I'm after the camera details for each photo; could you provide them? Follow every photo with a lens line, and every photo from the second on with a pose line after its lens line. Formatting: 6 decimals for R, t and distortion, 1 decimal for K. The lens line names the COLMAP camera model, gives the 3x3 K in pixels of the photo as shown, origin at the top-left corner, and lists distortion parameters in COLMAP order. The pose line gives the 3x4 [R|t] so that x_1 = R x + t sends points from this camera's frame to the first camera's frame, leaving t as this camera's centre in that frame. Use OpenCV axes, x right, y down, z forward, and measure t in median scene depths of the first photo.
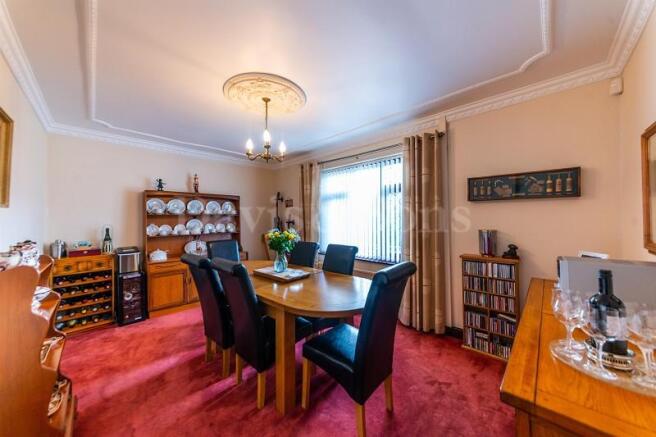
lens RADIAL K [[232.4, 0, 329.2], [0, 232.4, 211.5], [0, 0, 1]] dist [-0.000097, -0.000015]
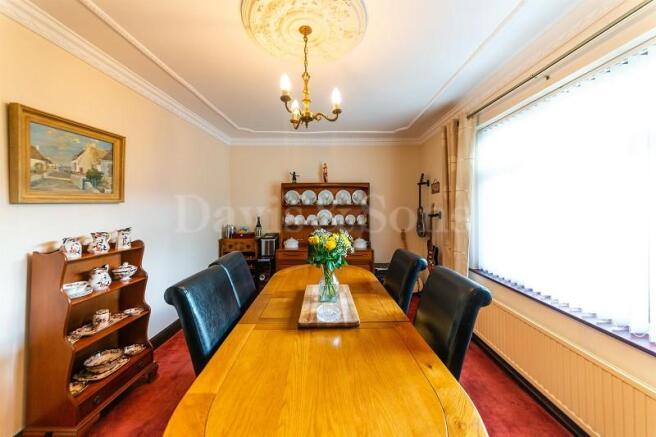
lens RADIAL K [[232.1, 0, 329.4], [0, 232.1, 204.5], [0, 0, 1]] dist [-0.005356, 0.000283]
pose [[0.679190, -0.002981, -0.733956, 0.156404], [0.017801, 0.999764, 0.012413, -0.000529], [0.733746, -0.021496, 0.679084, 0.376823]]
